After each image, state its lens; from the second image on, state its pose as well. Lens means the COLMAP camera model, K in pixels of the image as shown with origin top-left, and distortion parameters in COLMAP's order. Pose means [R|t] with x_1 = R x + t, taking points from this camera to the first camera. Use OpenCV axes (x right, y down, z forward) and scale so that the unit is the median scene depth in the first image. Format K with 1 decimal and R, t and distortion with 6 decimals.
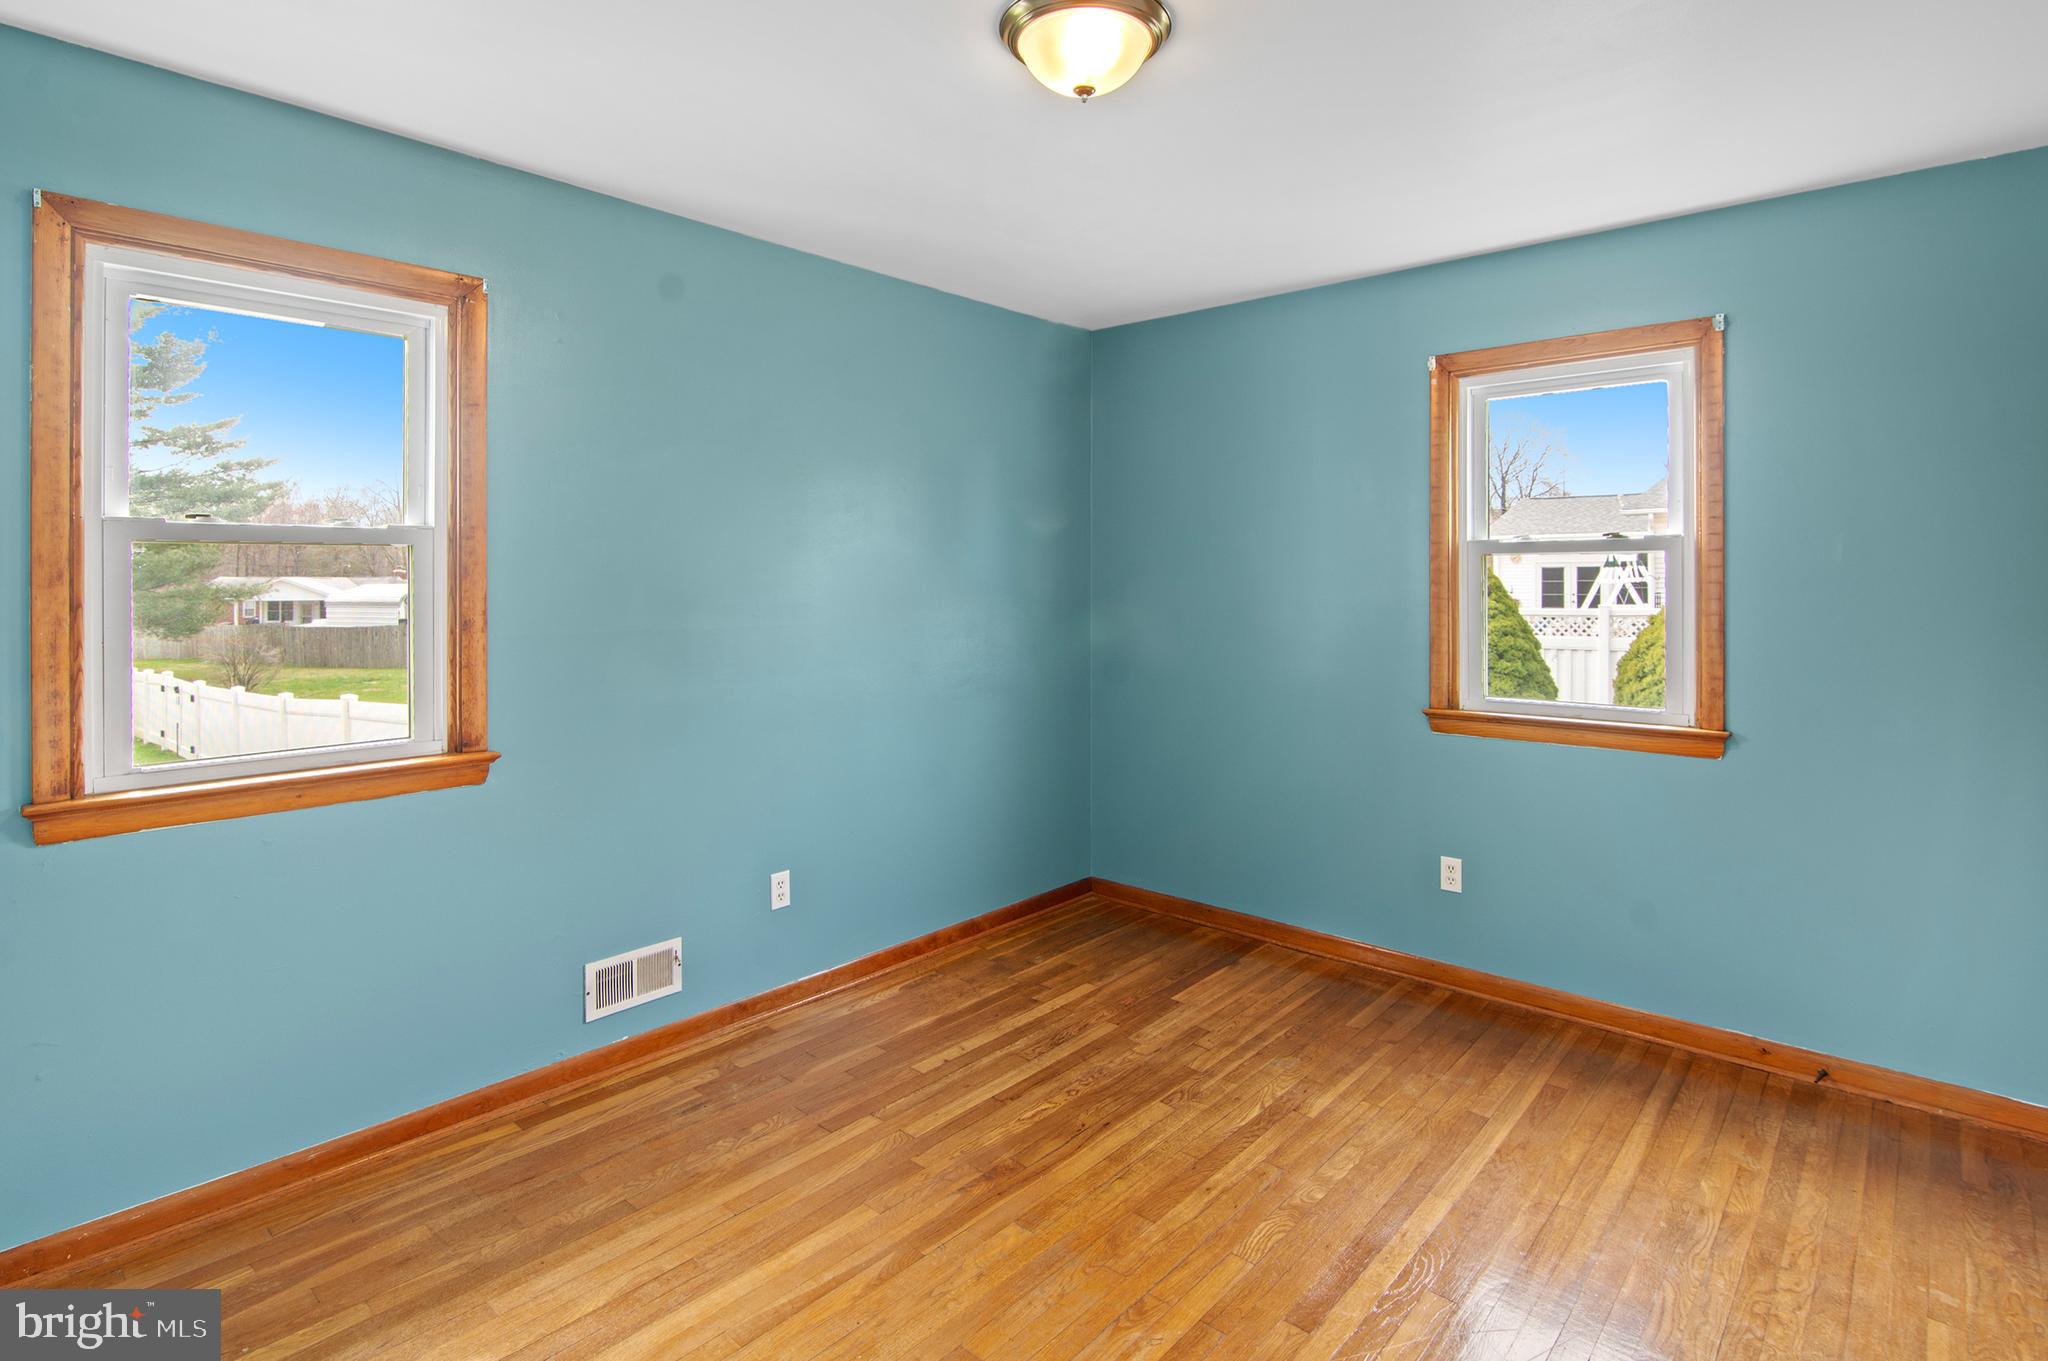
lens RADIAL K [[1020.0, 0, 1029.6], [0, 1020.0, 580.4], [0, 0, 1]] dist [-0.003373, -0.005094]
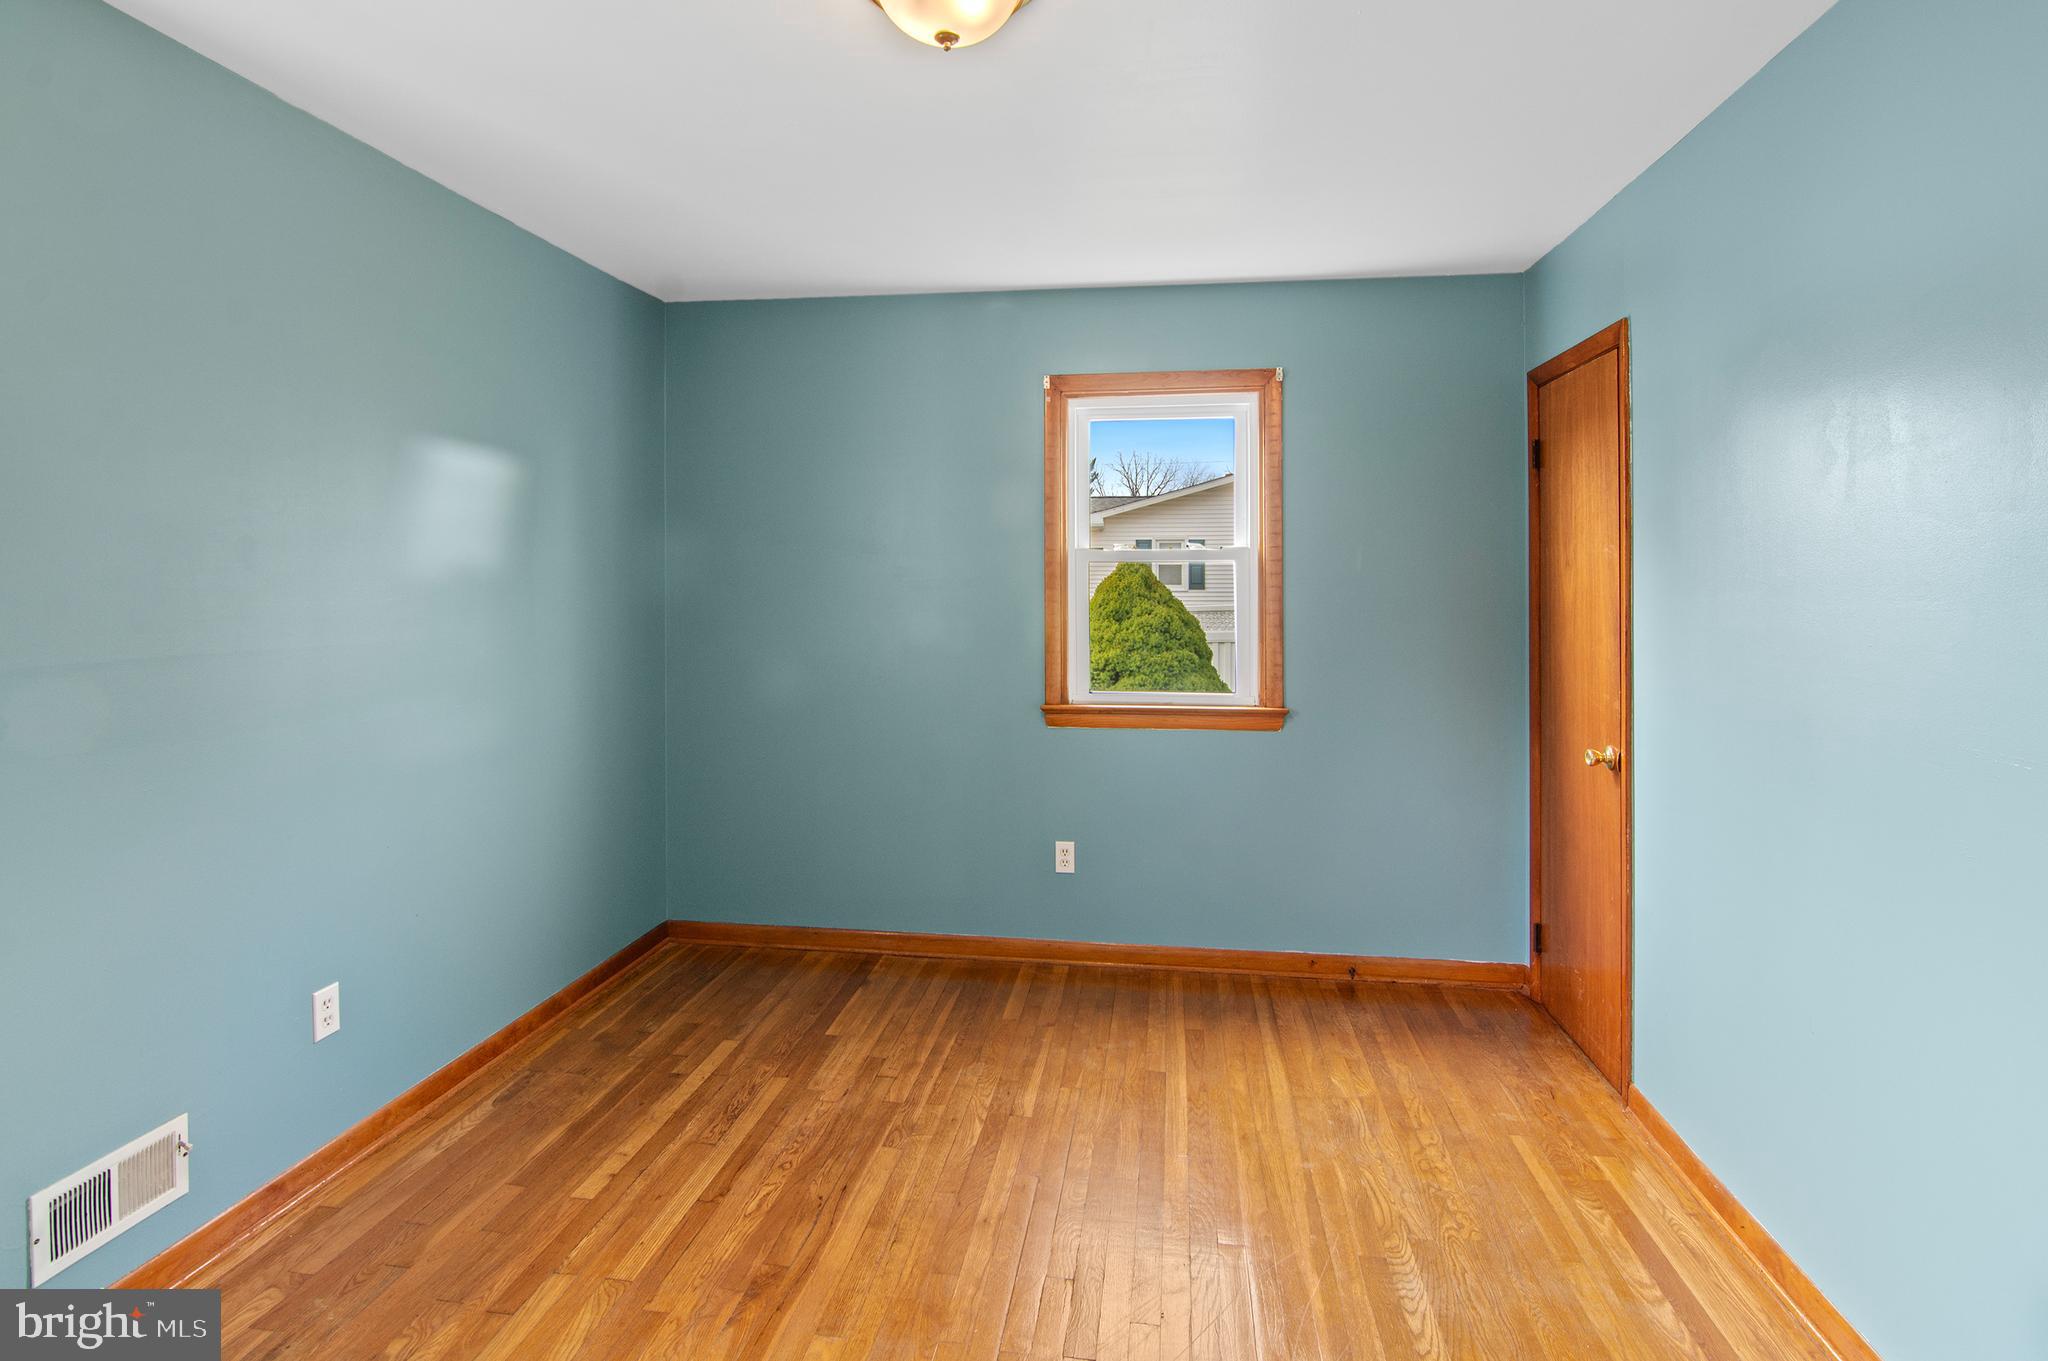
lens RADIAL K [[1020.0, 0, 1029.6], [0, 1020.0, 580.4], [0, 0, 1]] dist [-0.003373, -0.005094]
pose [[0.836464, 0.004150, 0.548006, -0.246877], [-0.001199, 0.999983, -0.005744, 0.002114], [-0.548020, 0.004148, 0.836455, 0.137339]]
